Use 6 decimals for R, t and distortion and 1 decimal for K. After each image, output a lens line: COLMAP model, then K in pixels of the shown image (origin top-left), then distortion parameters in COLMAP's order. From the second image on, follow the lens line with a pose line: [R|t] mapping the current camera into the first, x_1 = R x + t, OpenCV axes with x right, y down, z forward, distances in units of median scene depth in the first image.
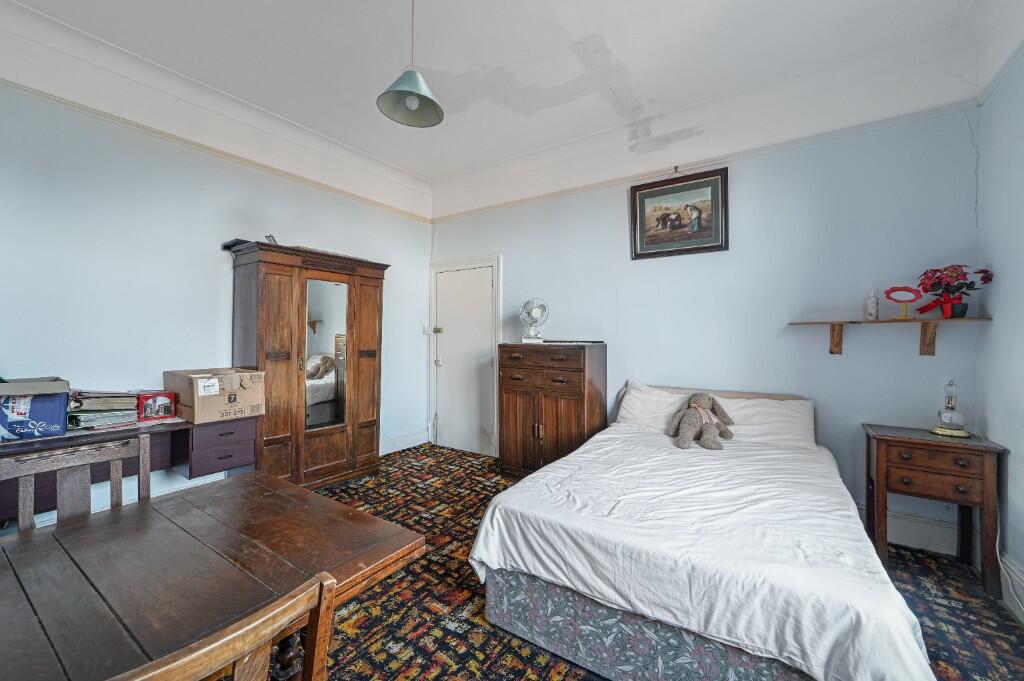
lens RADIAL K [[400.9, 0, 509.0], [0, 400.9, 339.5], [0, 0, 1]] dist [-0.026591, 0.012824]
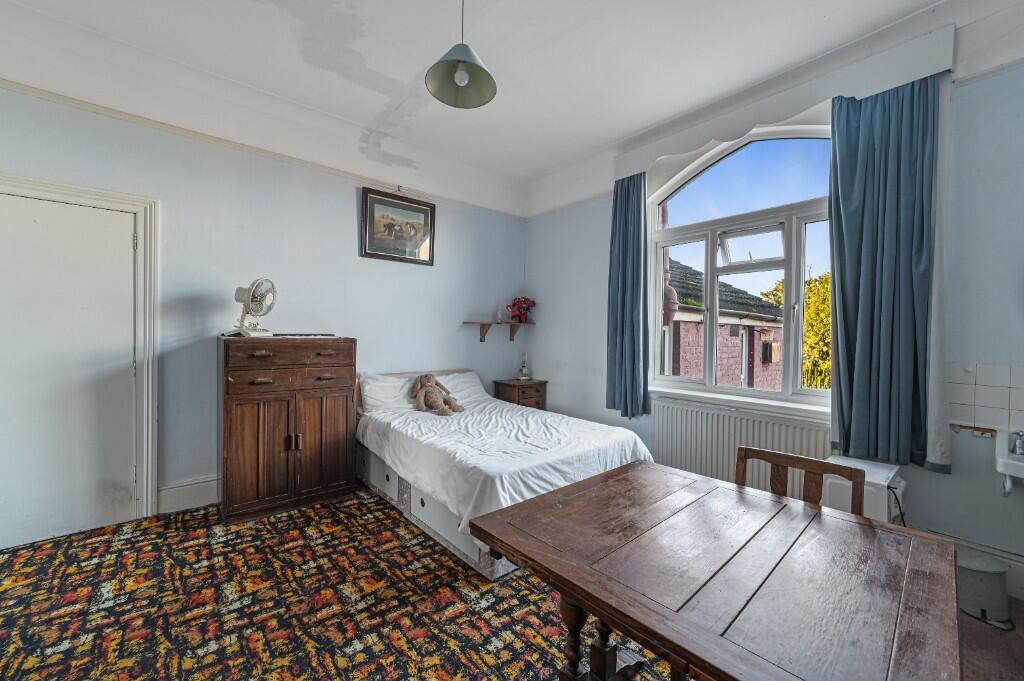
lens RADIAL K [[400.9, 0, 509.0], [0, 400.9, 339.5], [0, 0, 1]] dist [-0.026591, 0.012824]
pose [[0.262091, -0.014204, 0.964939, -0.658981], [-0.004610, 0.999862, 0.015970, -0.000915], [-0.965032, -0.008634, 0.261990, 0.384156]]
